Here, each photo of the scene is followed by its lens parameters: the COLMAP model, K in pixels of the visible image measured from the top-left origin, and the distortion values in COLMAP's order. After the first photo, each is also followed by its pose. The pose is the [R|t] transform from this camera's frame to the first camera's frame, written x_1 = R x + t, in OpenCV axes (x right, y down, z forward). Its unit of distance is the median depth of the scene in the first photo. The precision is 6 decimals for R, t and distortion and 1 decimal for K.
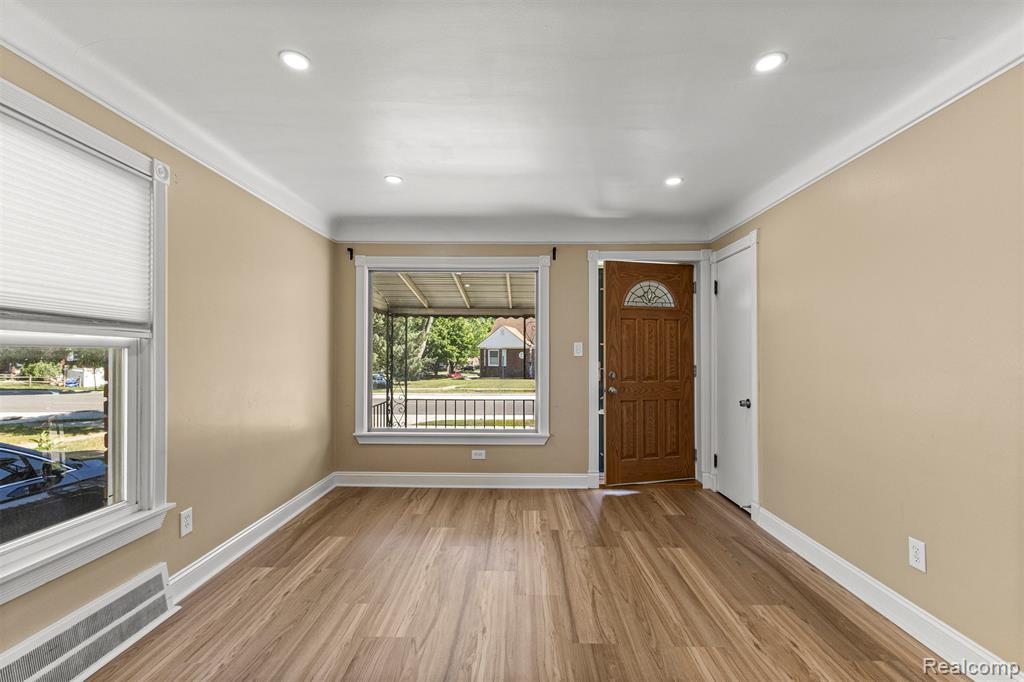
lens RADIAL K [[445.5, 0, 513.1], [0, 445.5, 344.2], [0, 0, 1]] dist [0.011648, -0.000146]
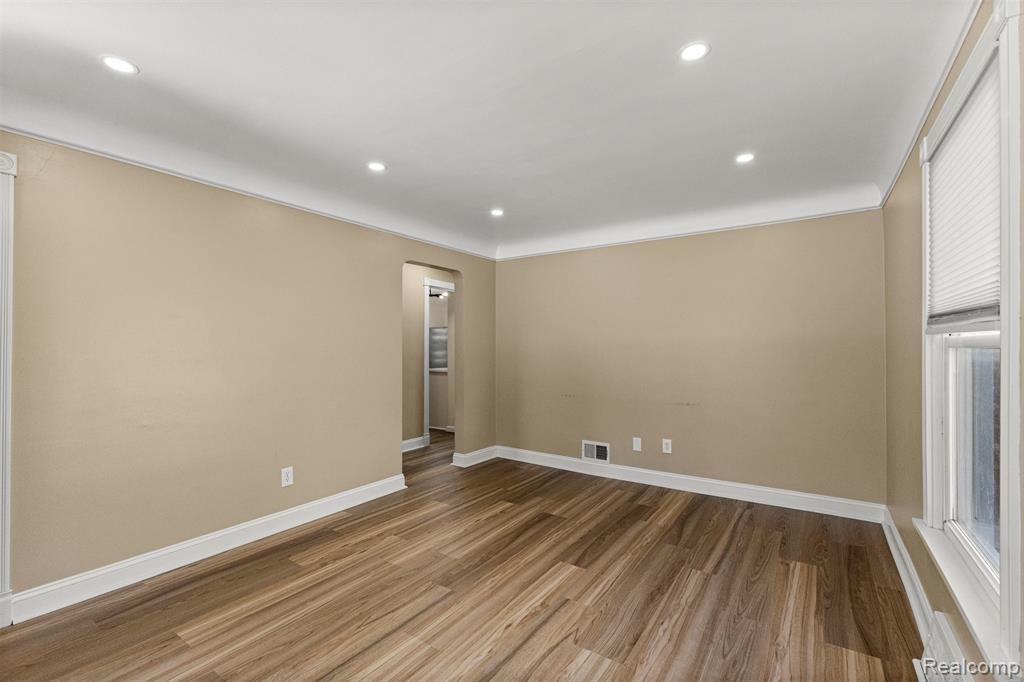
lens RADIAL K [[445.5, 0, 511.9], [0, 445.5, 348.5], [0, 0, 1]] dist [0.011648, -0.000146]
pose [[-0.831053, -0.001878, 0.556190, -0.629868], [-0.009568, 0.999895, -0.010921, 0.020849], [-0.556111, -0.014398, -0.830983, 1.835756]]
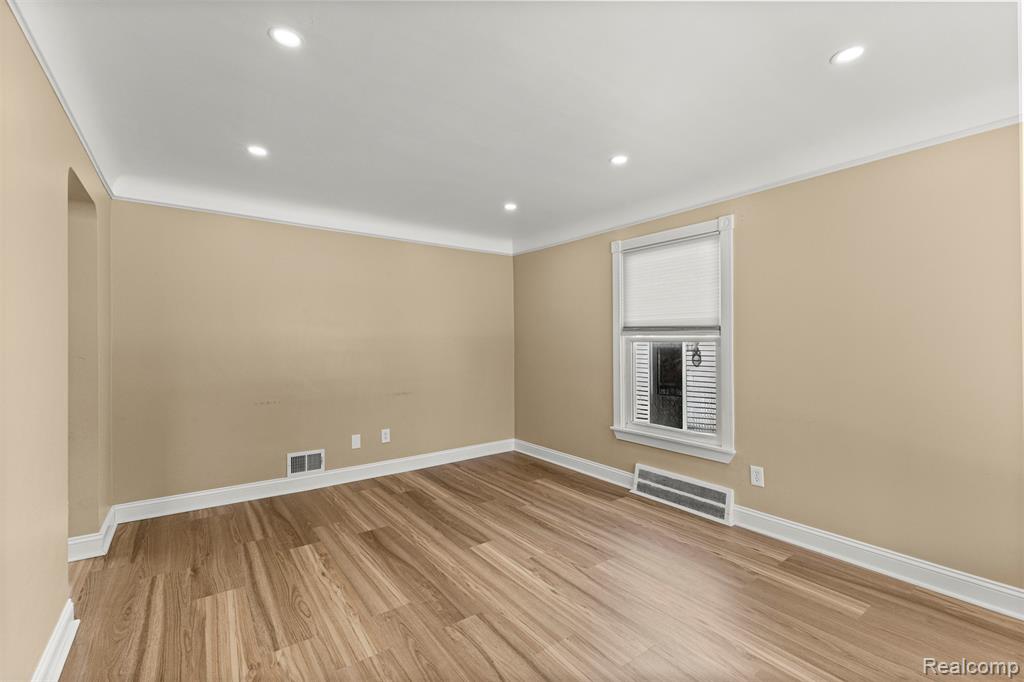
lens RADIAL K [[445.5, 0, 516.5], [0, 445.5, 341.6], [0, 0, 1]] dist [0.011648, -0.000146]
pose [[-0.794741, -0.001472, -0.606948, 0.690498], [0.010863, 0.999802, -0.016649, 0.026393], [0.606852, -0.019825, -0.794567, 1.838944]]
